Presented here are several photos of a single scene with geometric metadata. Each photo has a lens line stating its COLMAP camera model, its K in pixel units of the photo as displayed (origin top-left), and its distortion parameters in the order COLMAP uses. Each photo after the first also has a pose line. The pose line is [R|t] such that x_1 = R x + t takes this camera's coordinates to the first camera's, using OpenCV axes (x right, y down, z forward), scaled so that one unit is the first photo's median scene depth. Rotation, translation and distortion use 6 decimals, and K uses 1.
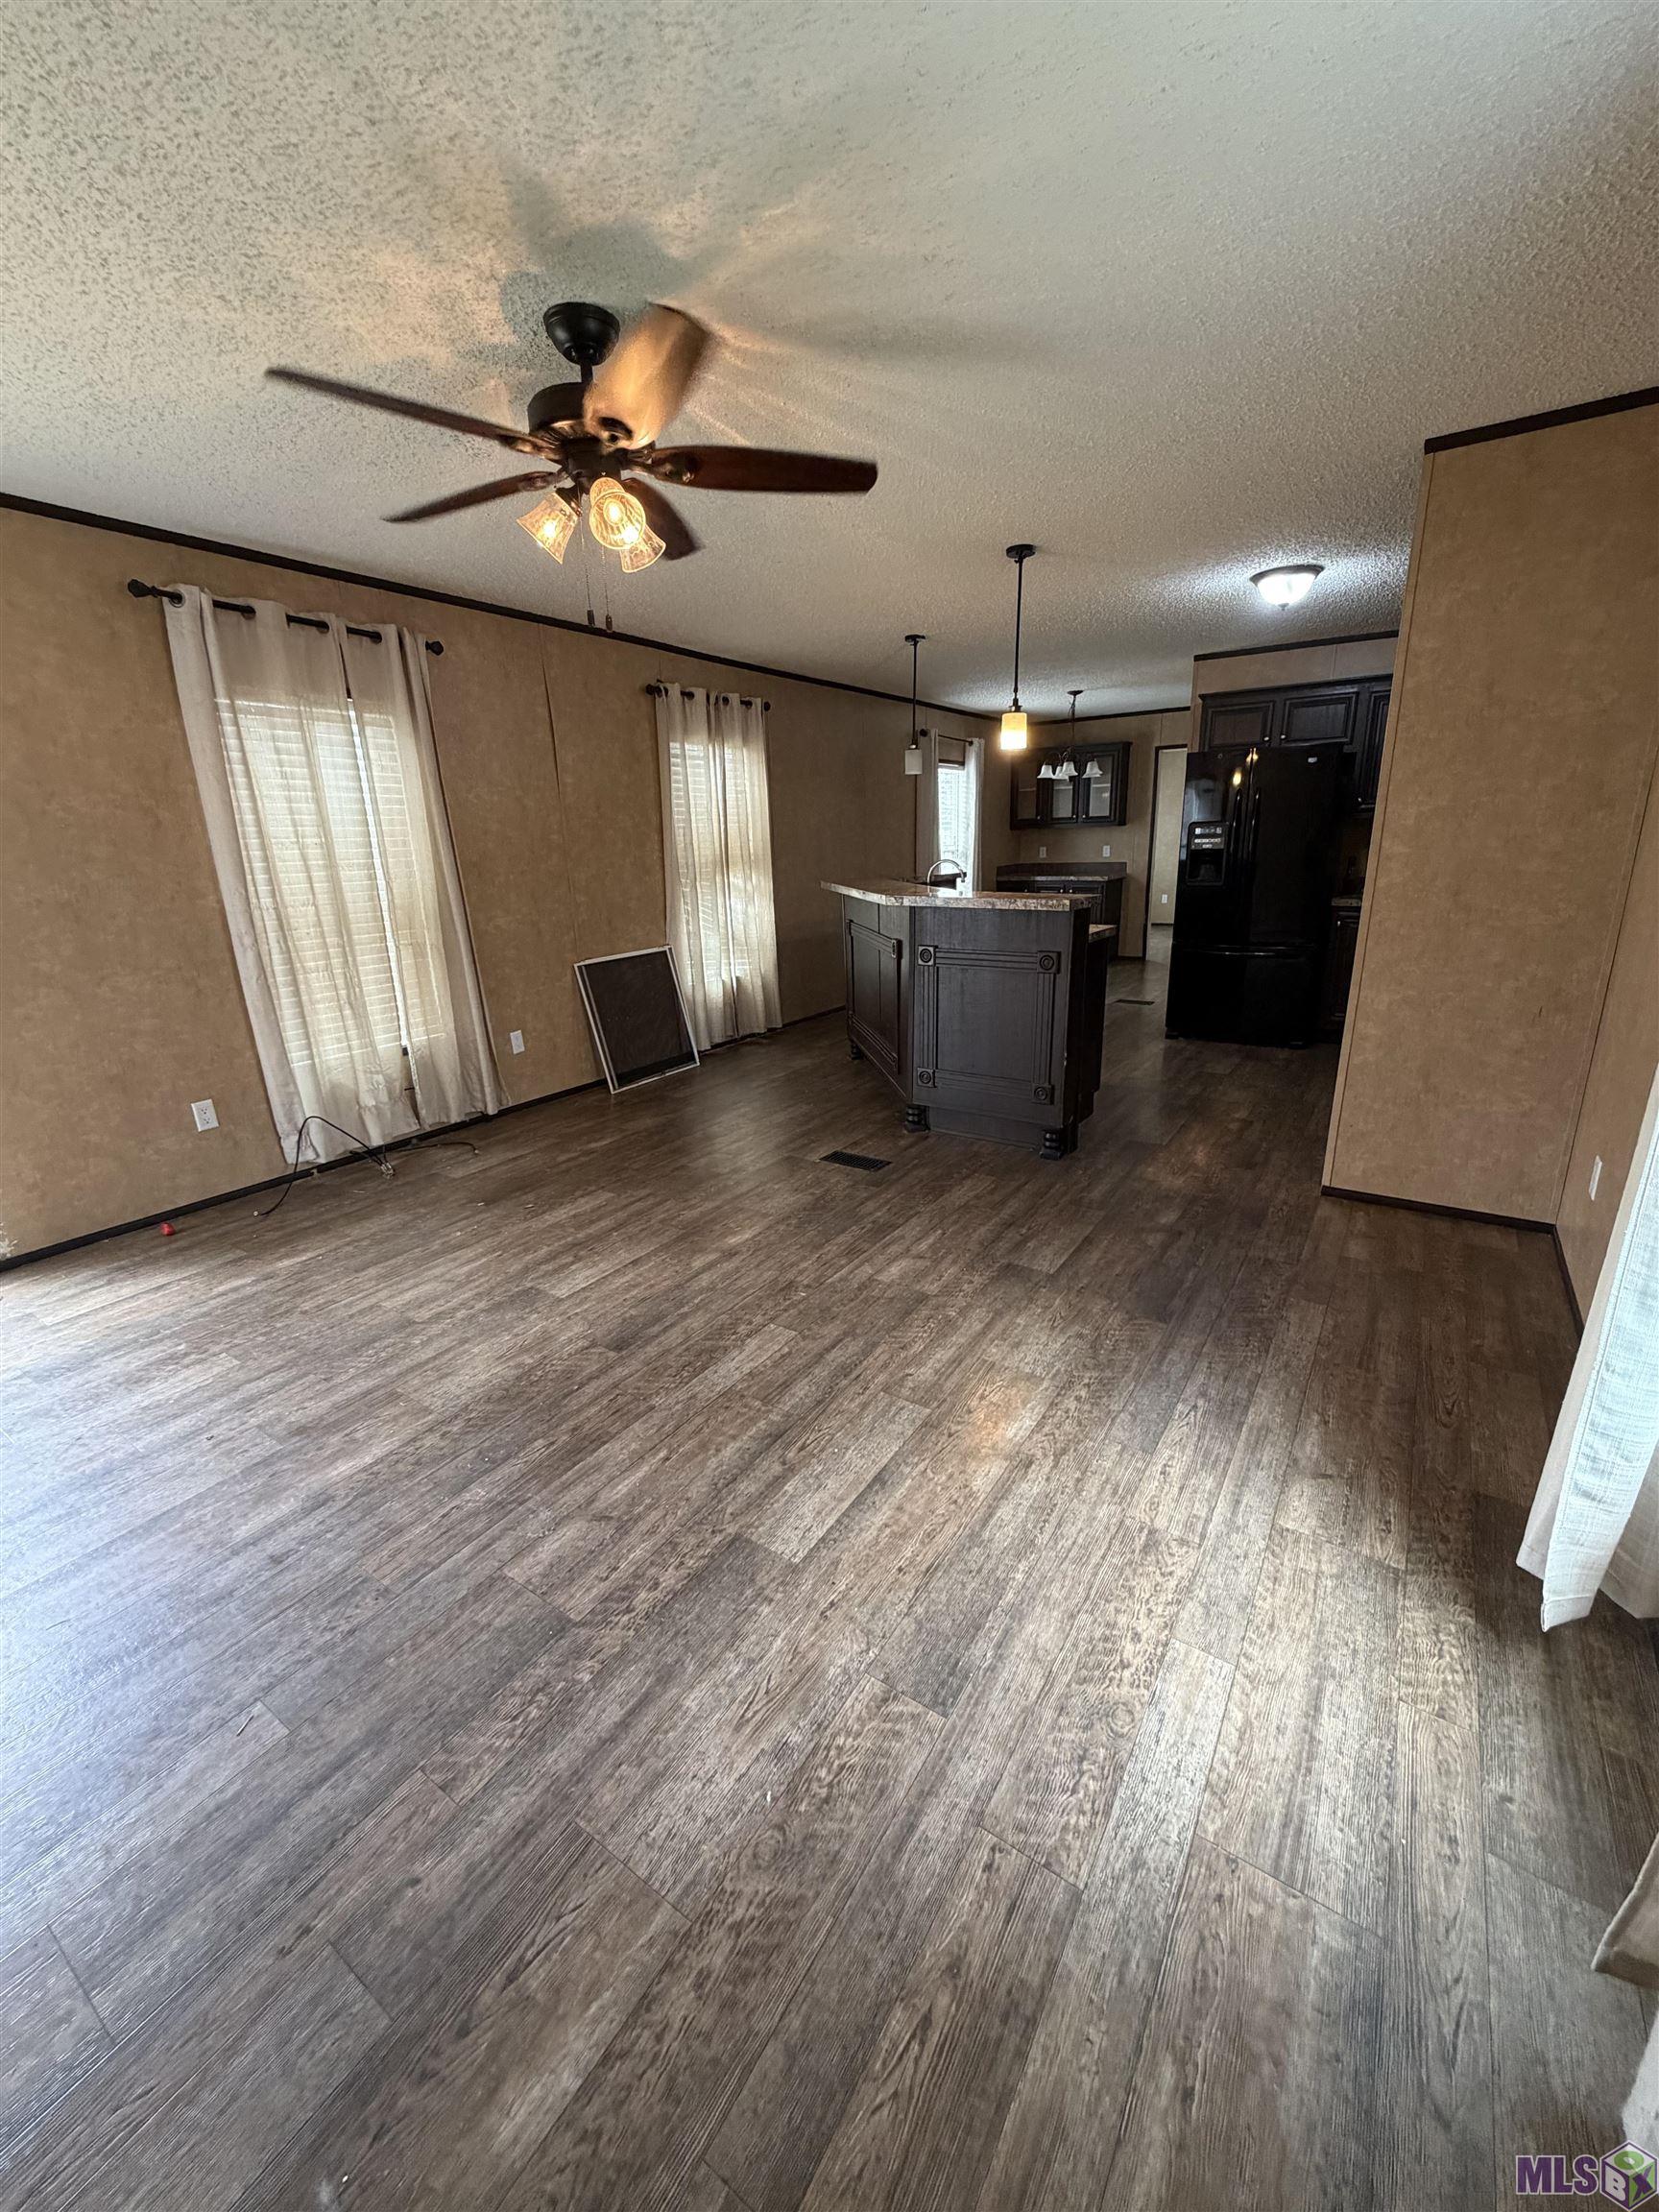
lens RADIAL K [[882.6, 0, 829.5], [0, 882.6, 1106.0], [0, 0, 1]] dist [0.001147, 0.000544]
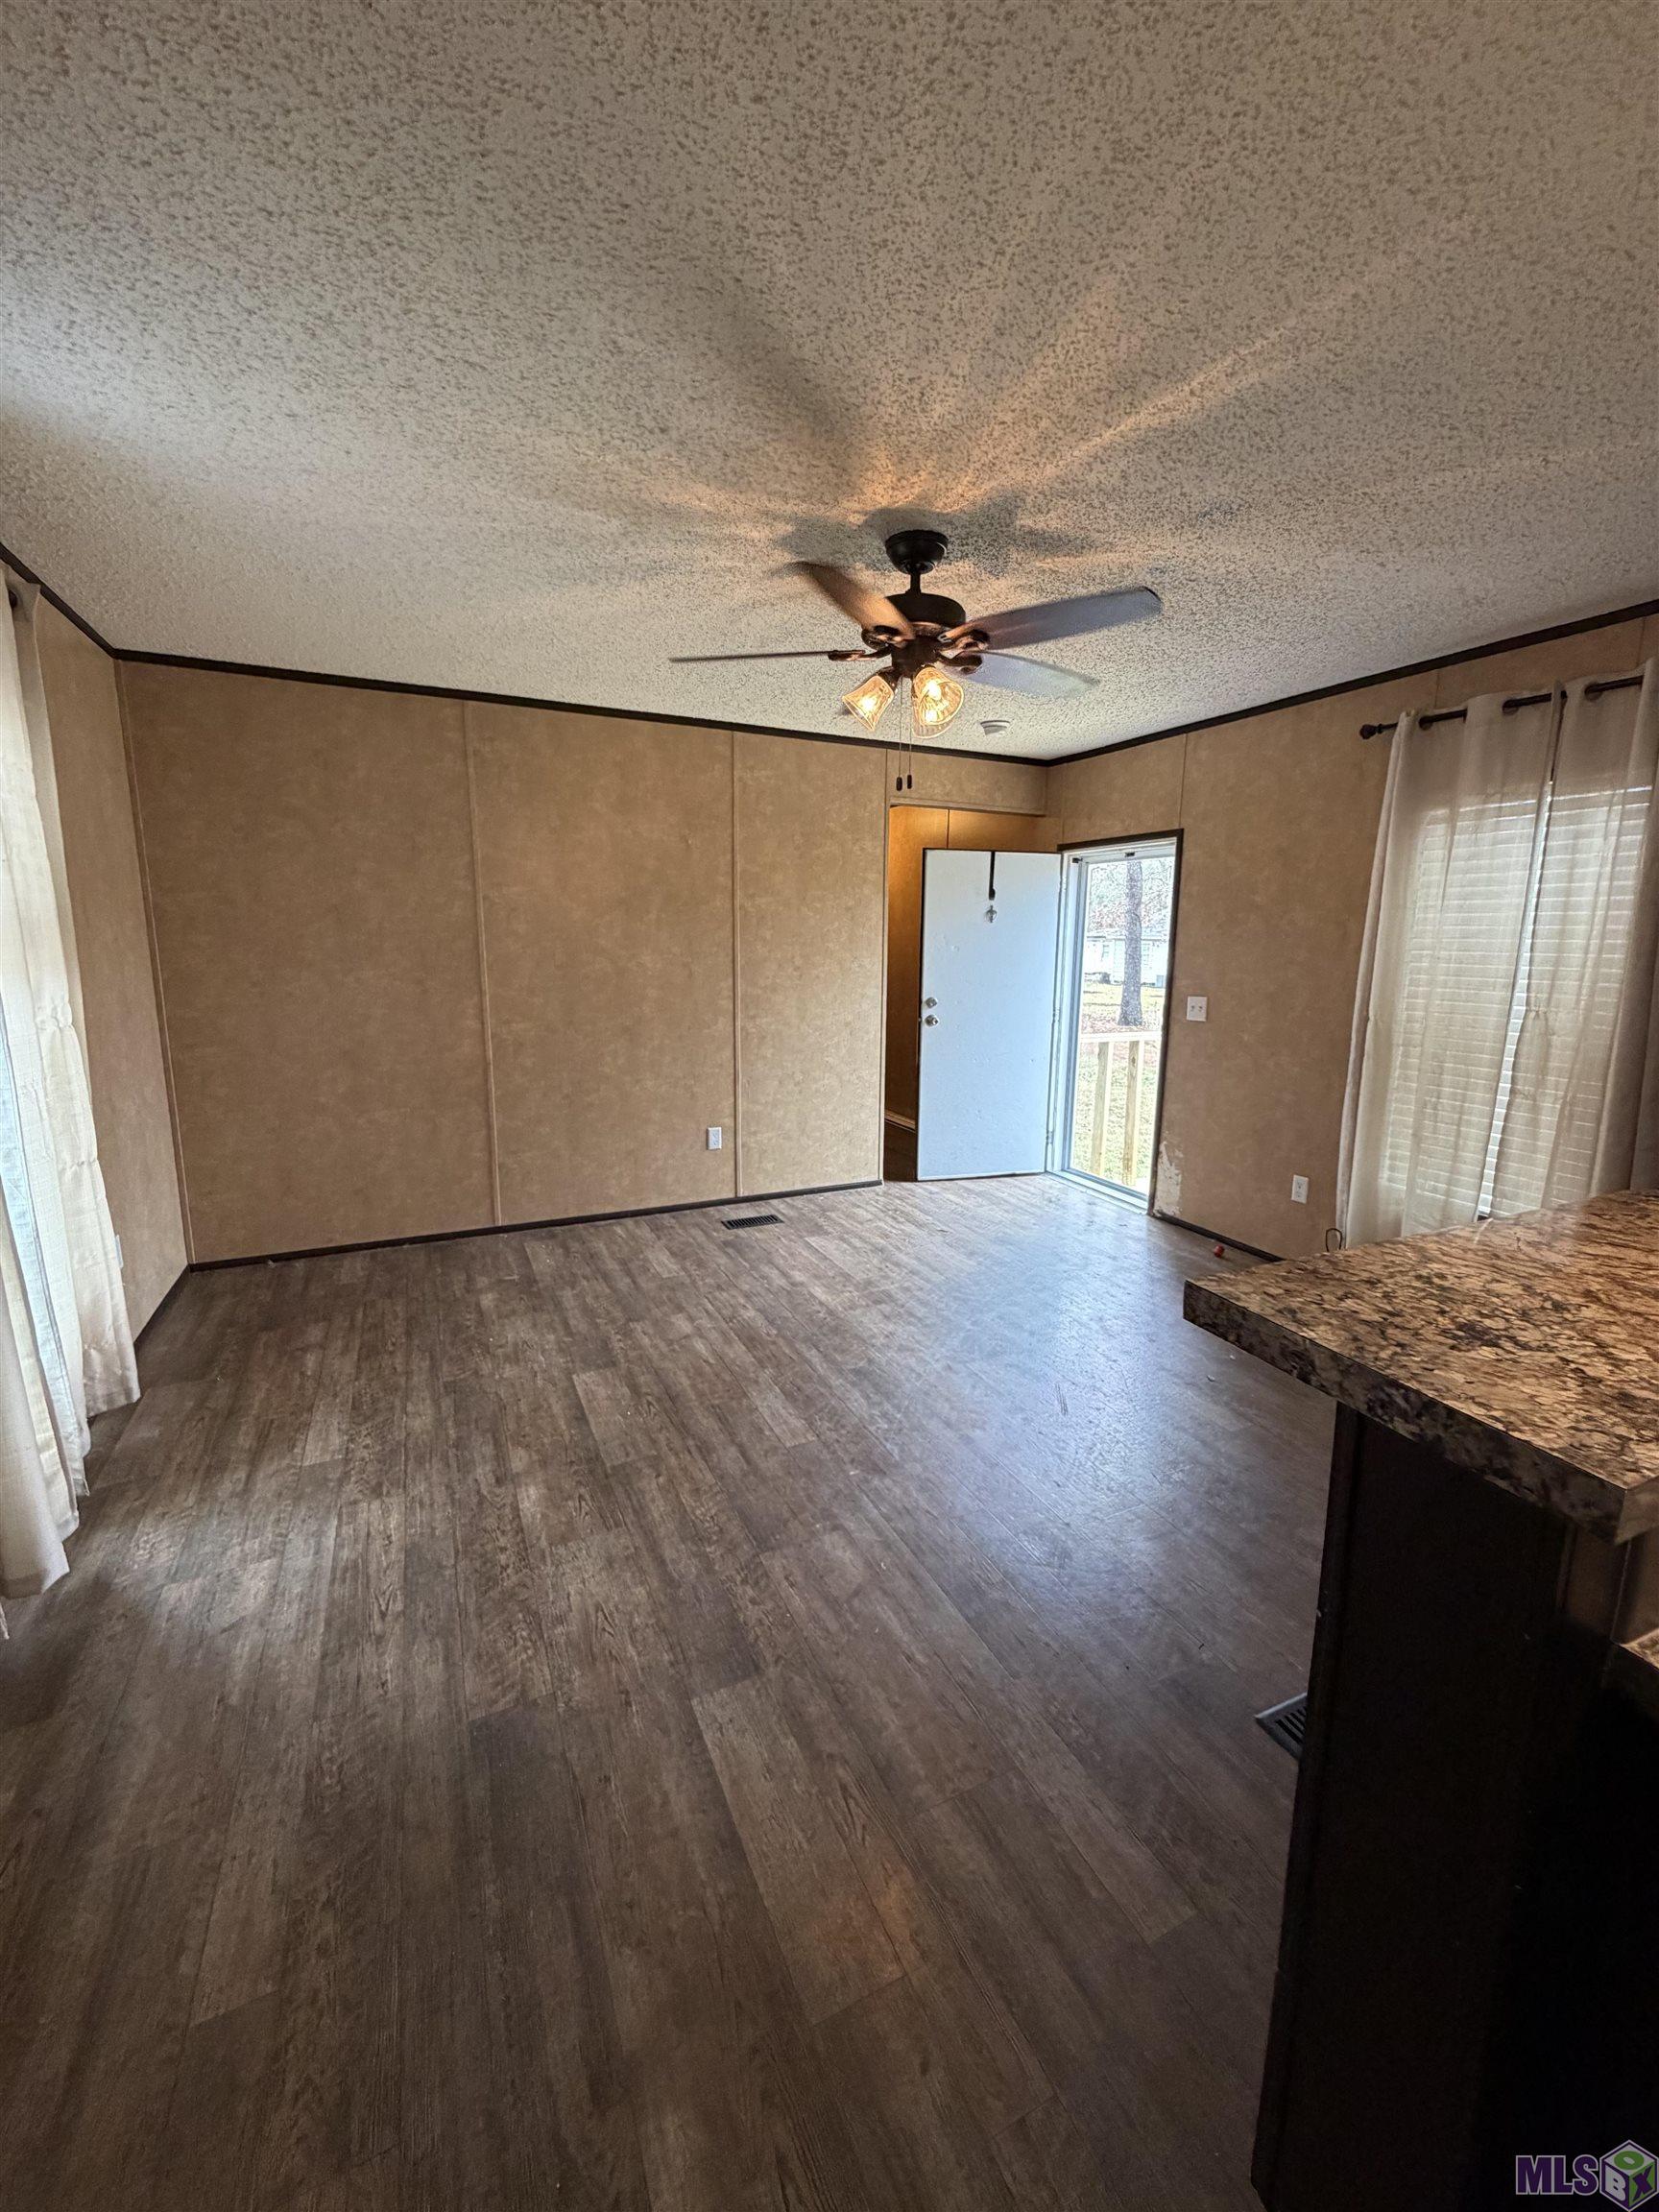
lens RADIAL K [[882.6, 0, 829.5], [0, 882.6, 1106.0], [0, 0, 1]] dist [0.001147, 0.000544]
pose [[-0.515419, 0.182373, -0.837307, 0.729516], [-0.246603, 0.904194, 0.348742, -0.468029], [0.820689, 0.386230, -0.421065, 1.355261]]
